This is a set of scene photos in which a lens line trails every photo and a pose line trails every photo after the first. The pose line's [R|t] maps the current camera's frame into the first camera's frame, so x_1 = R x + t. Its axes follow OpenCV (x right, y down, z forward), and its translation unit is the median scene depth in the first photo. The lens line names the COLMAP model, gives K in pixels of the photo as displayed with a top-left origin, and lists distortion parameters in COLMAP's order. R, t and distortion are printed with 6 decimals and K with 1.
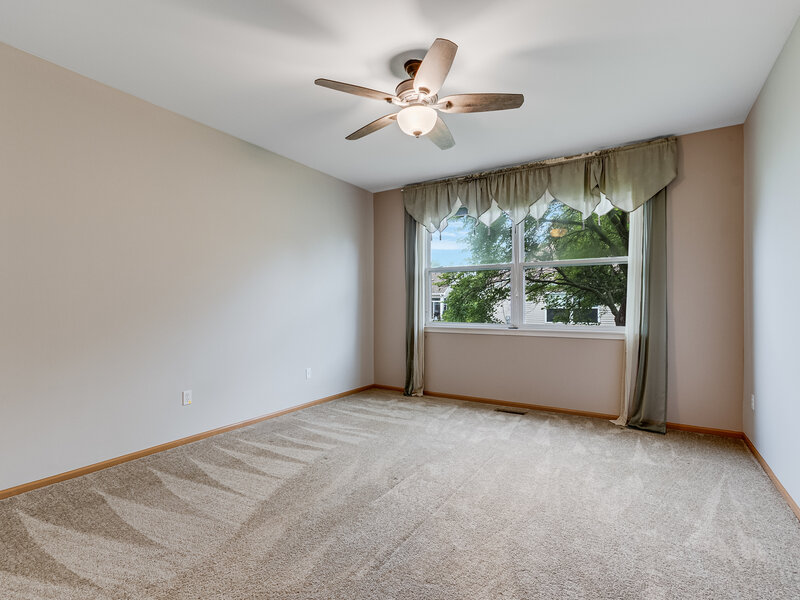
lens RADIAL K [[399.5, 0, 399.2], [0, 399.5, 303.0], [0, 0, 1]] dist [0.004853, 0.001275]
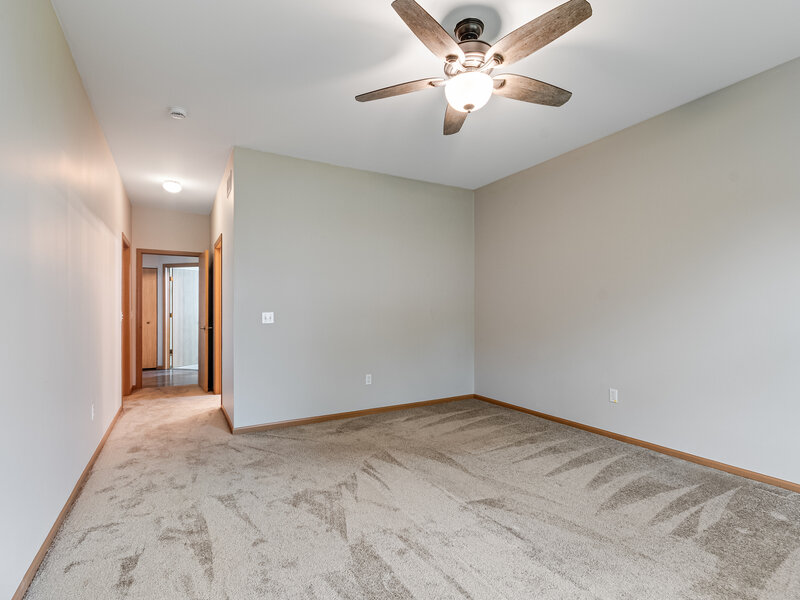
lens RADIAL K [[399.5, 0, 399.2], [0, 399.5, 303.0], [0, 0, 1]] dist [0.004853, 0.001275]
pose [[-0.475893, -0.012239, -0.879418, 0.775405], [0.012007, 0.999720, -0.020411, 0.005143], [0.879421, -0.020273, -0.475613, 1.145208]]
